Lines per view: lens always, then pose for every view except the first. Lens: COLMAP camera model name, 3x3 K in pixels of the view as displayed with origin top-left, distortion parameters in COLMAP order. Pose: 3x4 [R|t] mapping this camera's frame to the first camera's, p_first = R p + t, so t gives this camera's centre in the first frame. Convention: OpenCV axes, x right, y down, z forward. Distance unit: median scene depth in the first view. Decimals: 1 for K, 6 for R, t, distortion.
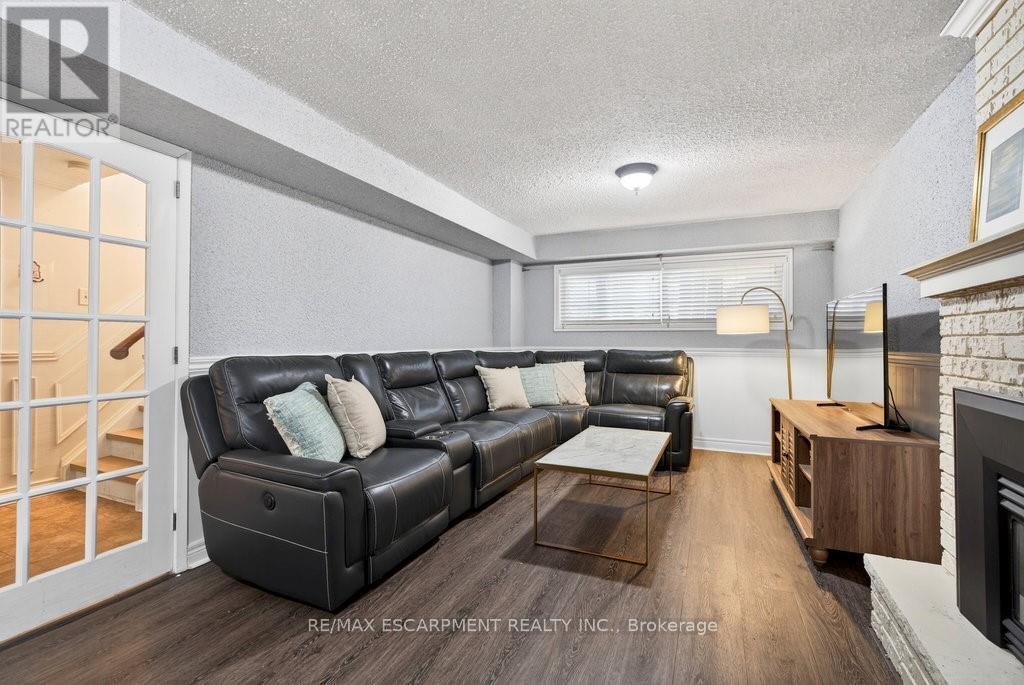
lens RADIAL K [[461.8, 0, 512.8], [0, 461.8, 340.3], [0, 0, 1]] dist [-0.008297, 0.001387]
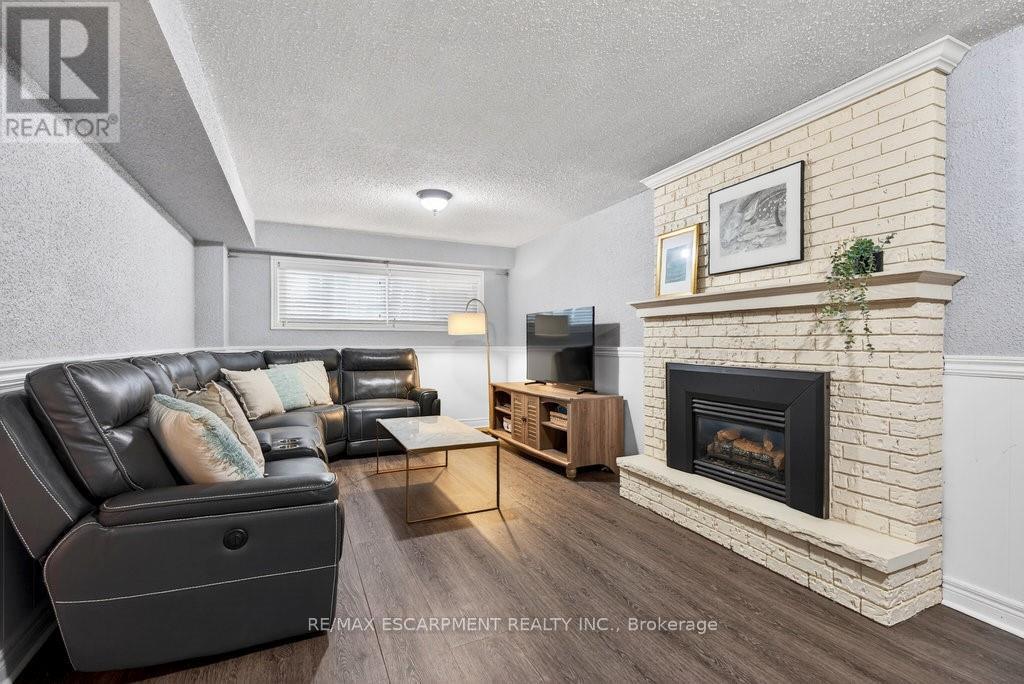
lens RADIAL K [[461.8, 0, 529.5], [0, 461.8, 343.2], [0, 0, 1]] dist [-0.008297, 0.001387]
pose [[0.641176, -0.002141, 0.767391, -0.359944], [-0.002618, 0.999984, 0.004978, 0.003002], [-0.767390, -0.005201, 0.641160, 0.043469]]
